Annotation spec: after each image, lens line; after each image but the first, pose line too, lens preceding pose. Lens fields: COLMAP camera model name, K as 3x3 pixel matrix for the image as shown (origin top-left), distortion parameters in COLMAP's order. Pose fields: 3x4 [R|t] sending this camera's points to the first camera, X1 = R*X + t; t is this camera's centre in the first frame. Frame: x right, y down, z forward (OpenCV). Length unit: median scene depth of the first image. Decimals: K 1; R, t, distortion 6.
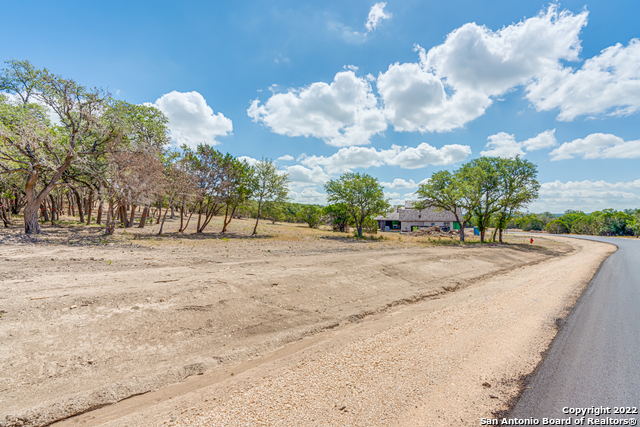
lens RADIAL K [[291.3, 0, 319.5], [0, 291.3, 215.2], [0, 0, 1]] dist [-0.000741, 0.000221]
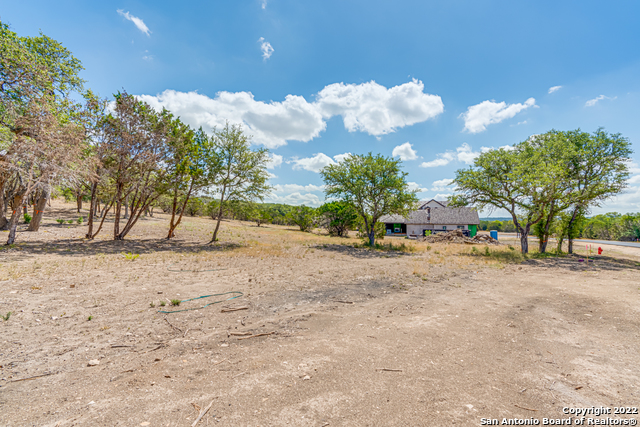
lens RADIAL K [[291.3, 0, 319.5], [0, 291.3, 215.2], [0, 0, 1]] dist [-0.000741, 0.000221]
pose [[0.999623, 0.006175, 0.026768, -0.005585], [-0.005932, 0.999940, -0.009158, 0.008646], [-0.026823, 0.008996, 0.999600, 0.297664]]
